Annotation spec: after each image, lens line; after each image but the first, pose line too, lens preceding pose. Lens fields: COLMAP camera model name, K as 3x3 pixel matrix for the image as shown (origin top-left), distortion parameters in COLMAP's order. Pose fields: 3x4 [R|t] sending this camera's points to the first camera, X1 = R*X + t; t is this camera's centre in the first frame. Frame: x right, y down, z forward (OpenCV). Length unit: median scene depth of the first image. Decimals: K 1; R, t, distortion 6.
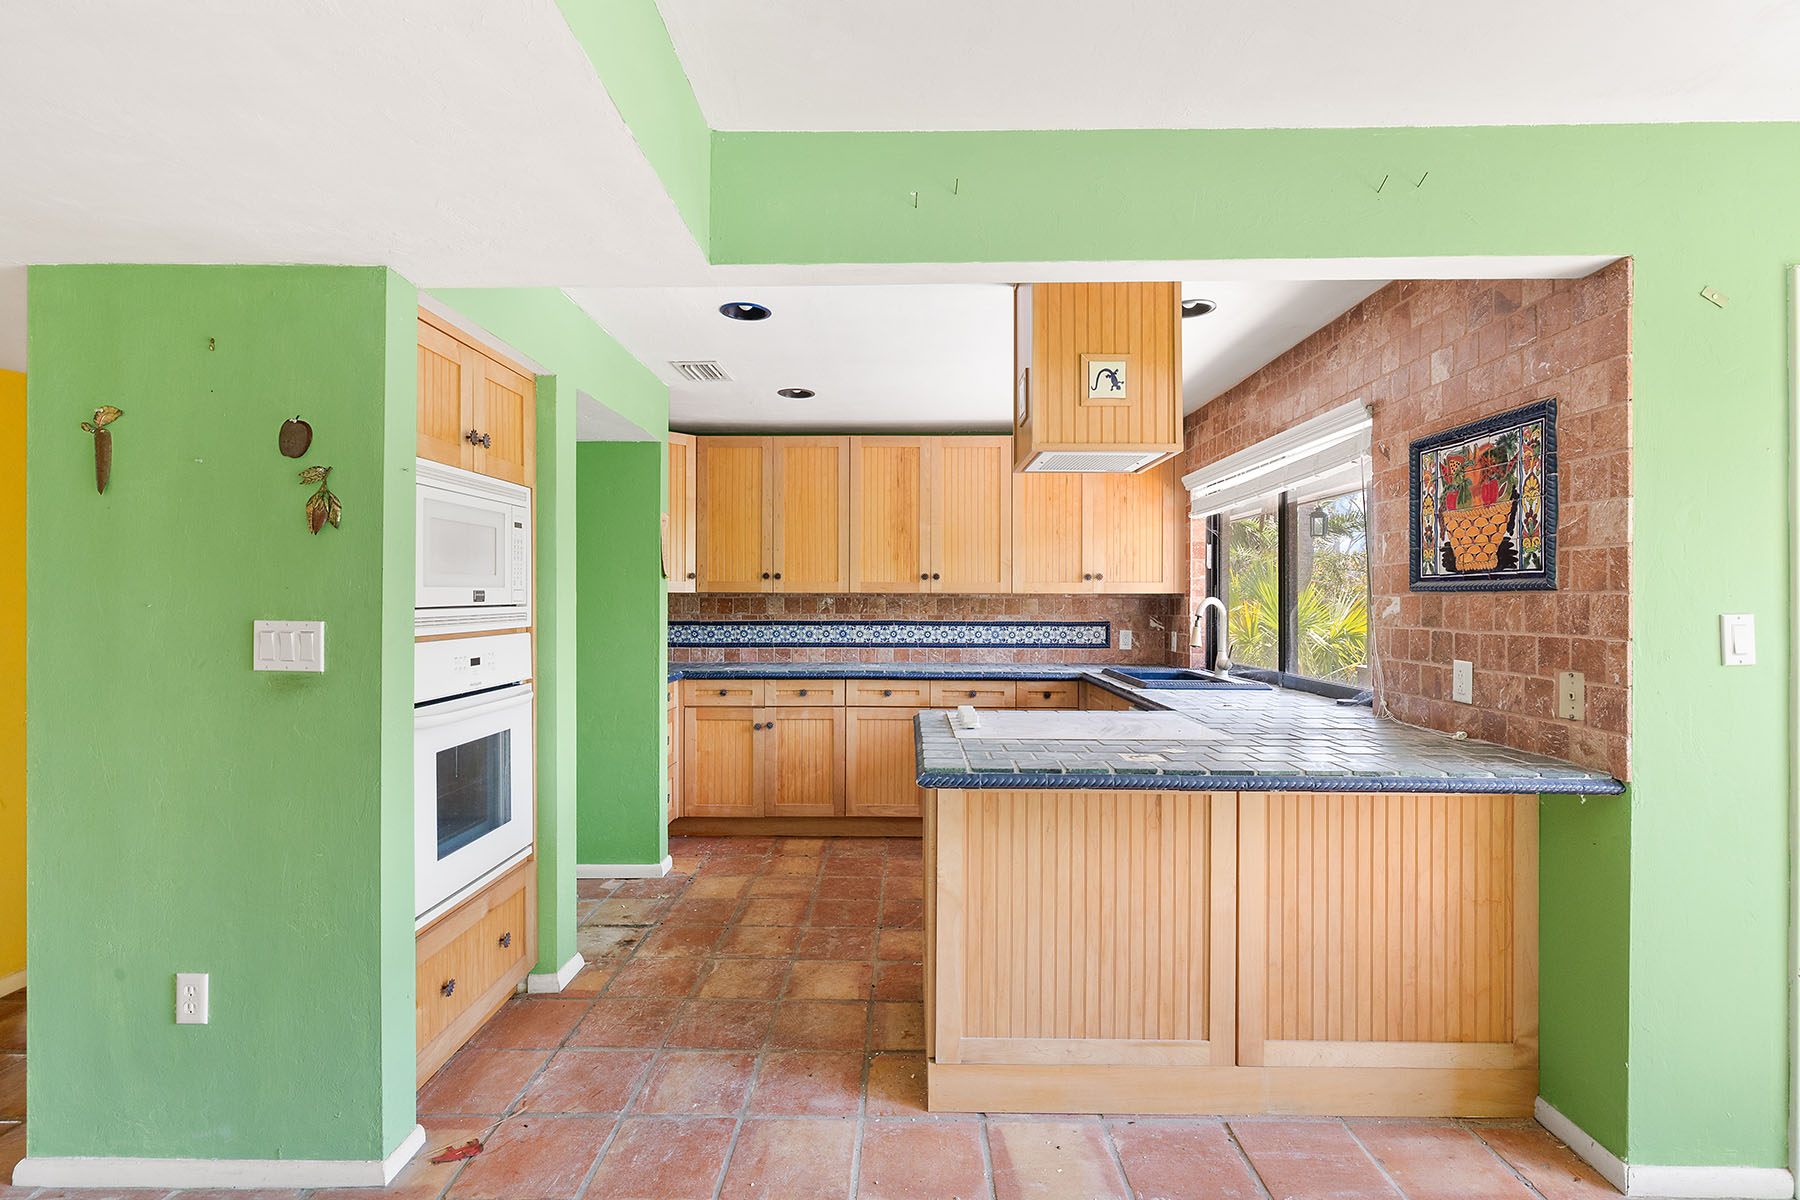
lens RADIAL K [[815.8, 0, 905.7], [0, 815.8, 598.0], [0, 0, 1]] dist [-0.003754, 0.002166]
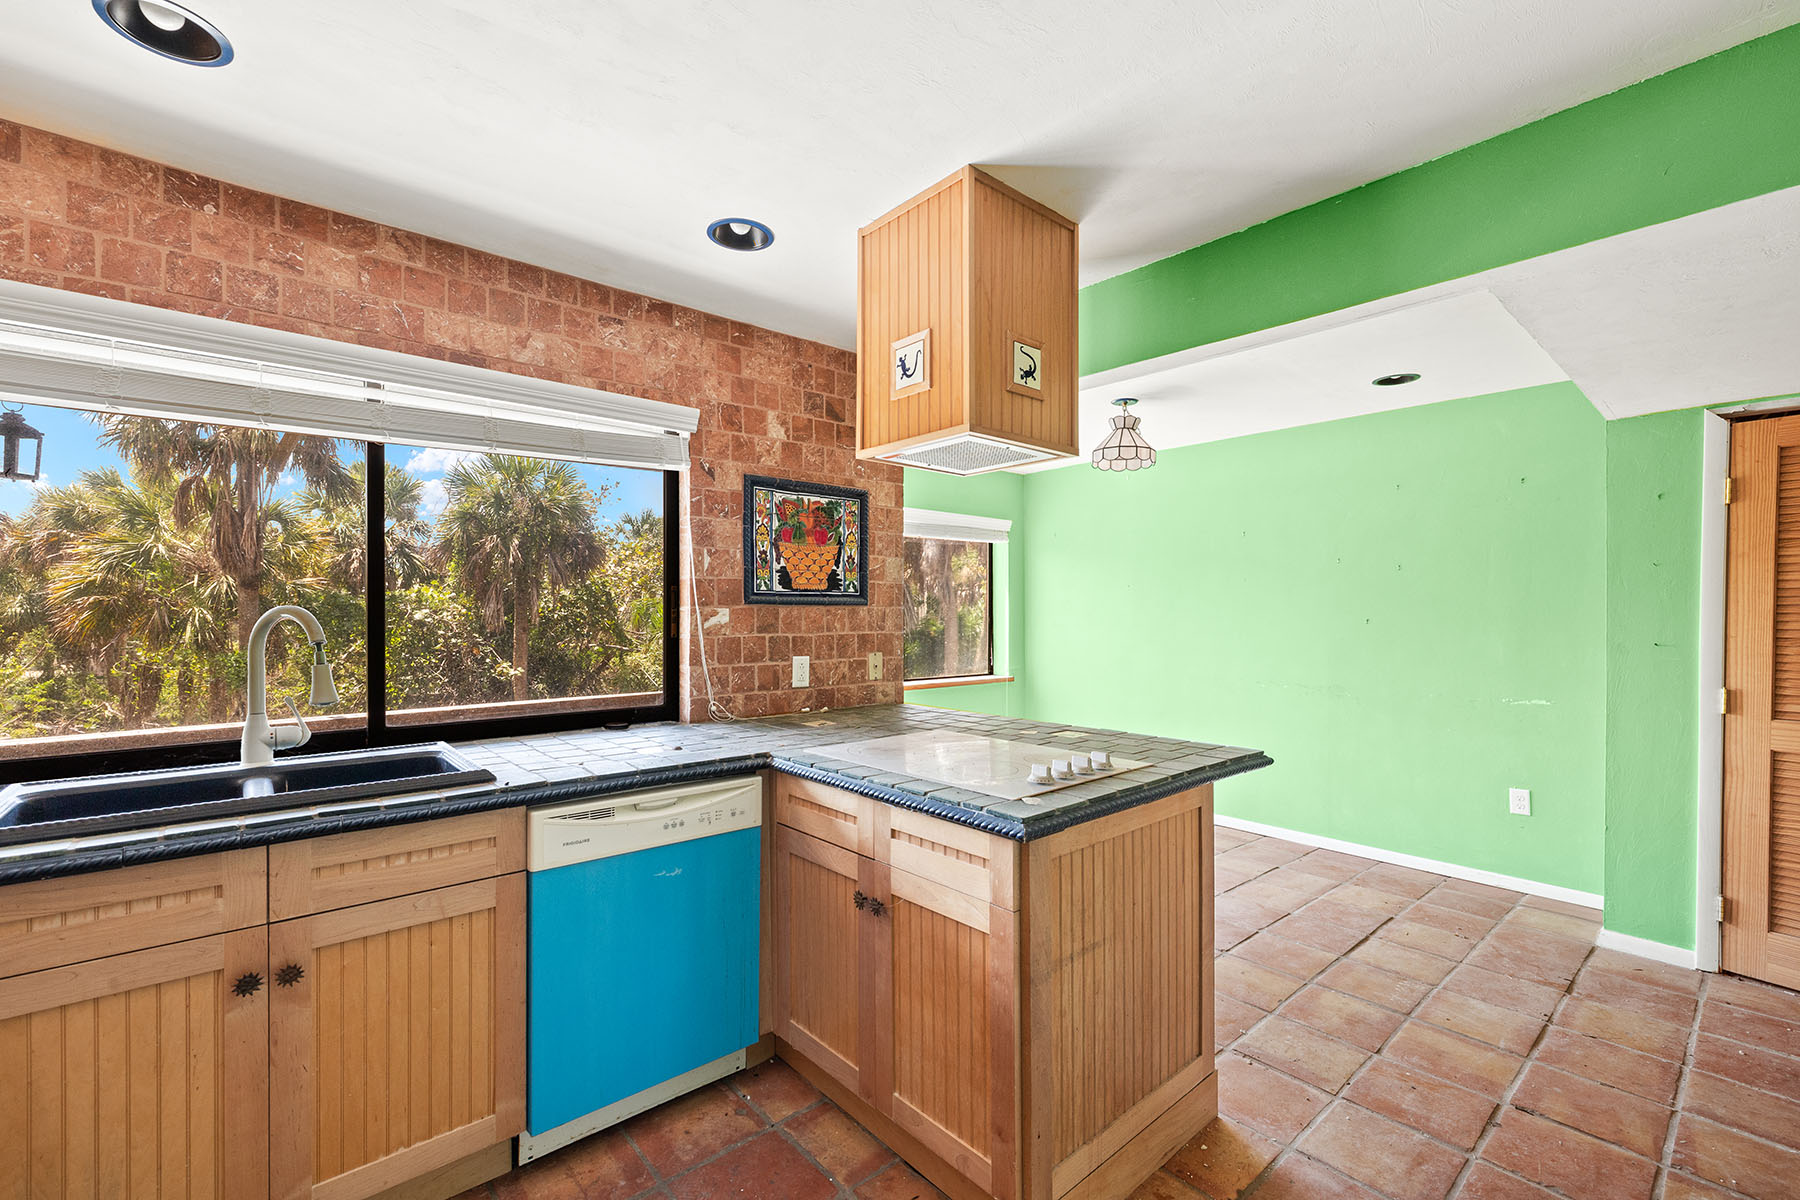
lens RADIAL K [[761.4, 0, 901.3], [0, 761.4, 617.5], [0, 0, 1]] dist [-0.000707, 0.000681]
pose [[-0.655811, -0.009098, 0.754870, -0.368616], [-0.003987, 0.999955, 0.008588, 0.001383], [-0.754915, 0.002622, -0.655818, 1.666684]]
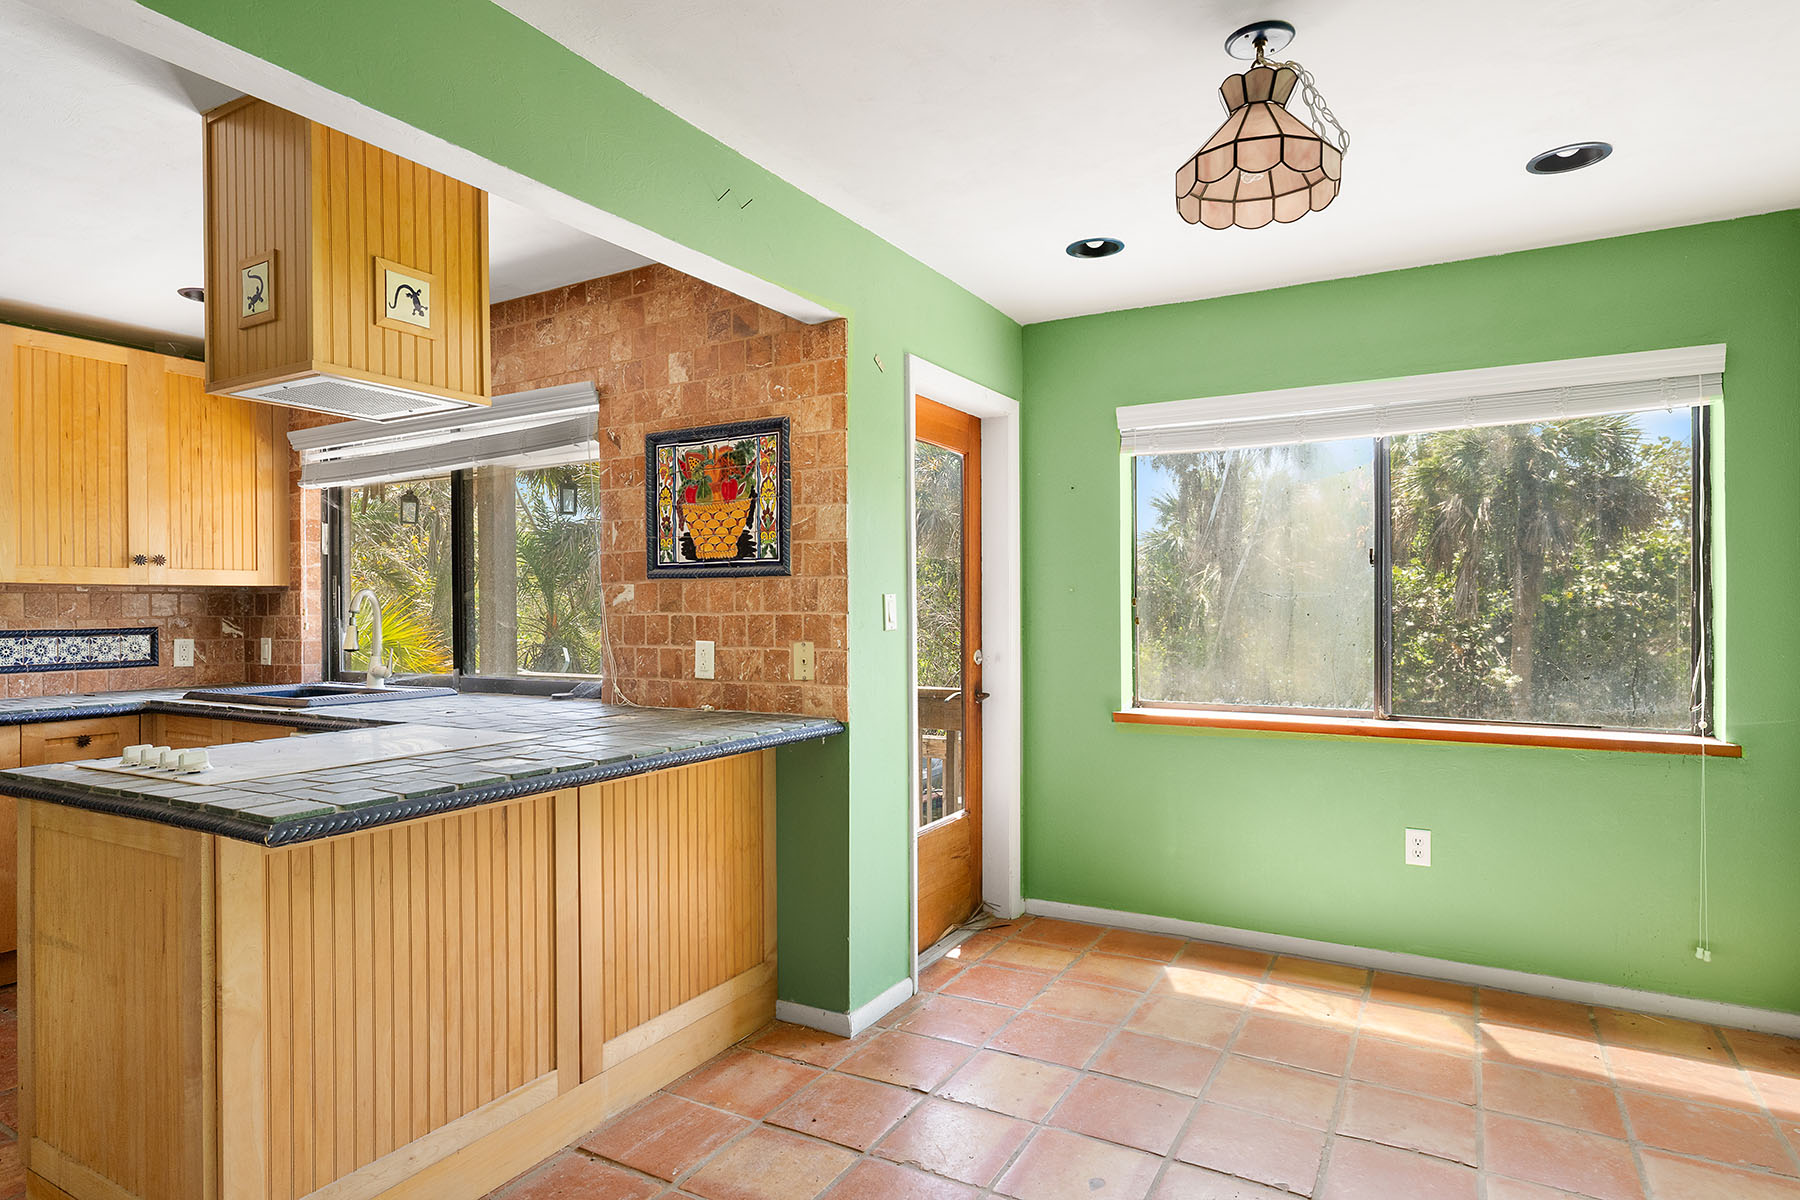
lens RADIAL K [[973.9, 0, 896.5], [0, 973.9, 607.8], [0, 0, 1]] dist [0.000116, -0.000282]
pose [[0.495593, -0.007721, 0.868521, -0.323030], [0.006565, 0.999965, 0.005143, 0.026794], [-0.868530, 0.003153, 0.495626, 0.120708]]
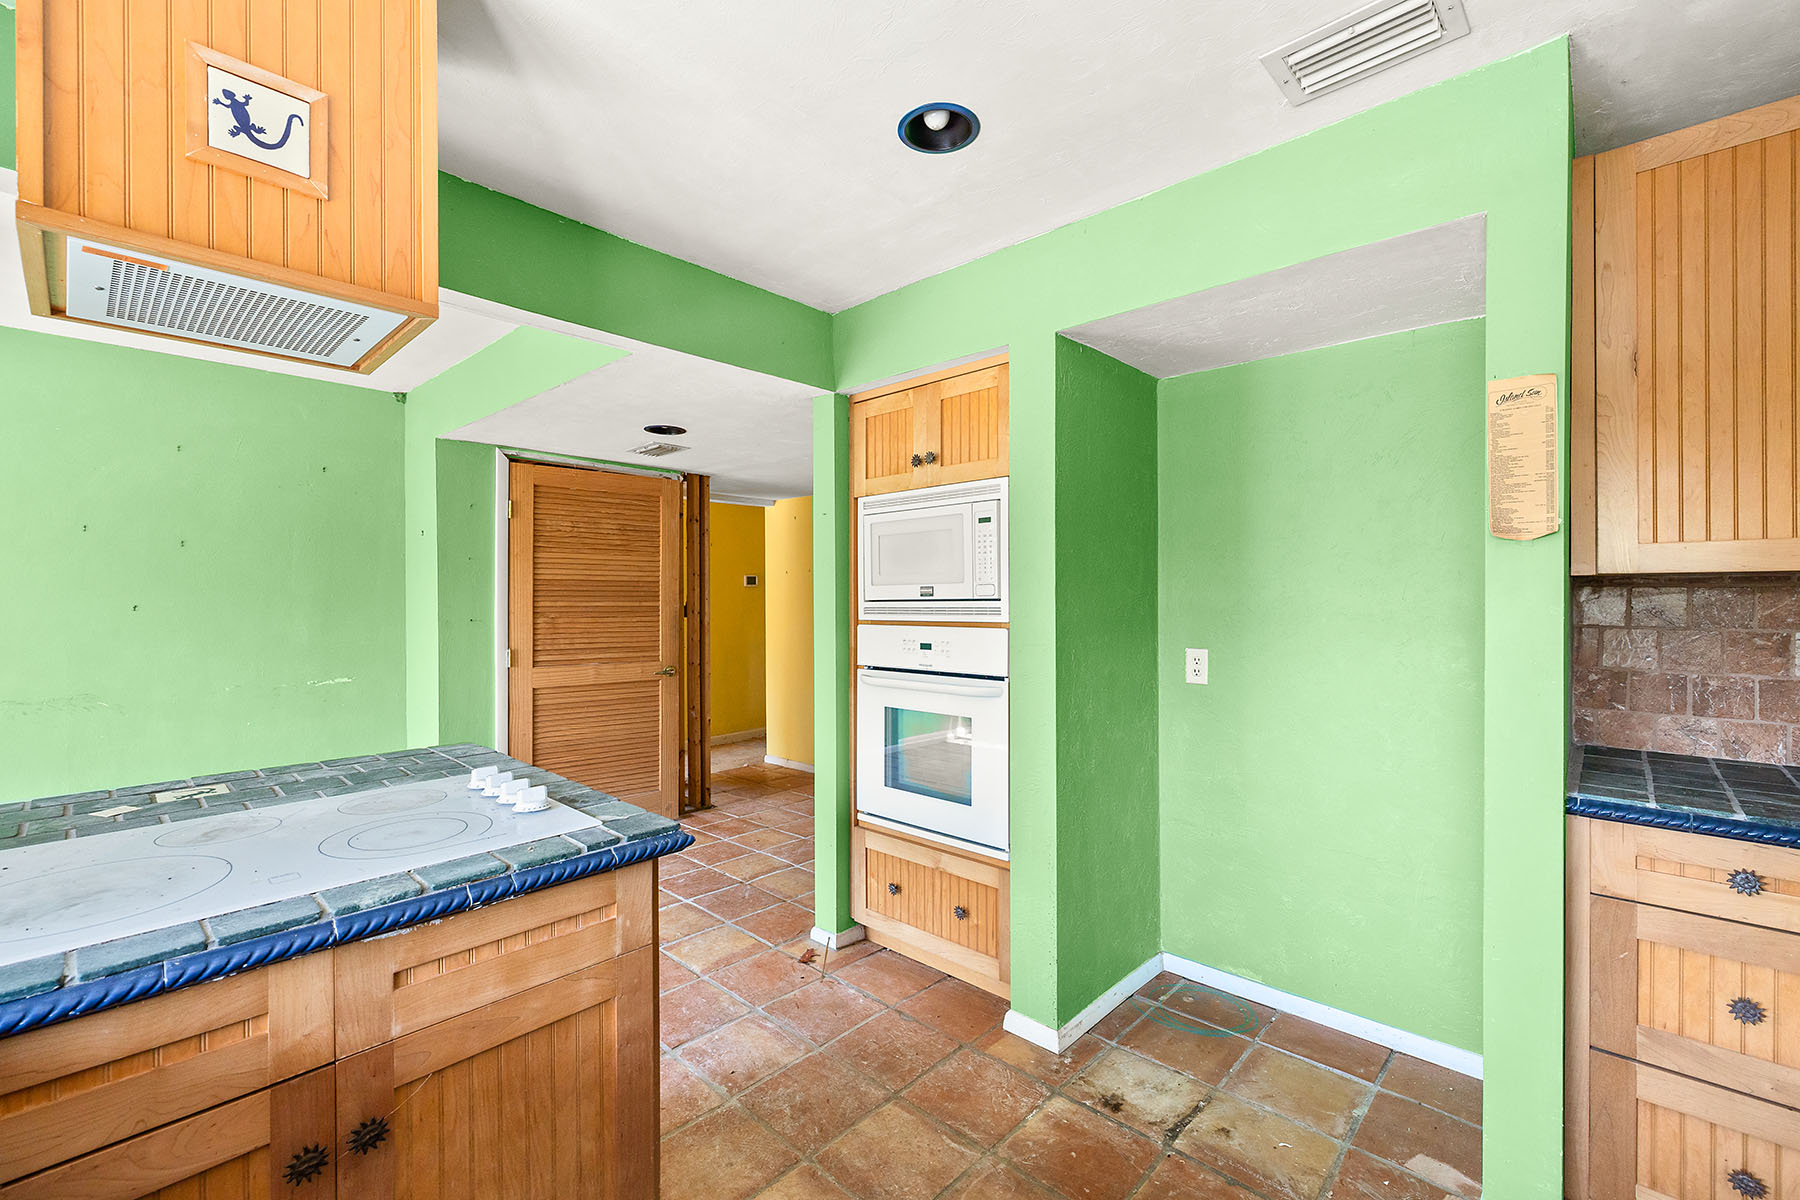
lens RADIAL K [[761.4, 0, 900.5], [0, 761.4, 598.1], [0, 0, 1]] dist [-0.000707, 0.000681]
pose [[-0.679035, 0.002440, -0.734102, 0.305792], [0.002835, 0.999996, 0.000702, 0.006172], [0.734100, -0.001605, -0.679039, 1.679425]]
